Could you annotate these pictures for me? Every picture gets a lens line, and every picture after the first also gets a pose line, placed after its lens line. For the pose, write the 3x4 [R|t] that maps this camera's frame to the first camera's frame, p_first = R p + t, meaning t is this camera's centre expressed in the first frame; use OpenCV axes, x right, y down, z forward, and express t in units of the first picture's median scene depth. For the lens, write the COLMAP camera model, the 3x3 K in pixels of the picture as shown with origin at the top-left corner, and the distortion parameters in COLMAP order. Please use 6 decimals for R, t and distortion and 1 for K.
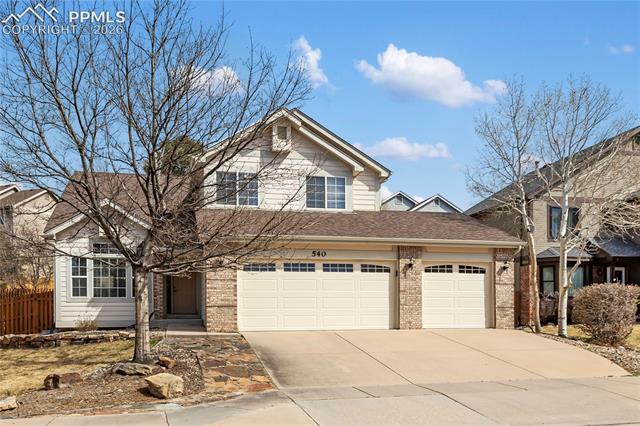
lens RADIAL K [[293.4, 0, 317.9], [0, 293.4, 201.9], [0, 0, 1]] dist [-0.003268, 0.000427]
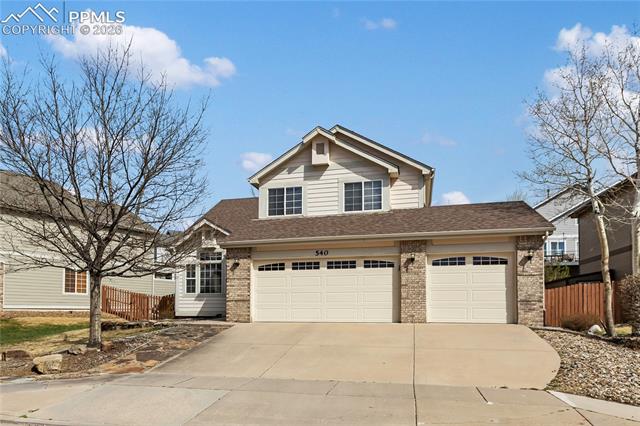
lens RADIAL K [[258.7, 0, 354.0], [0, 258.7, 205.3], [0, 0, 1]] dist [0.000597, -0.000072]
pose [[0.955720, -0.103318, -0.275545, 0.368474], [0.102537, 0.994579, -0.017281, 0.022867], [0.275837, -0.011738, 0.961133, 0.080786]]
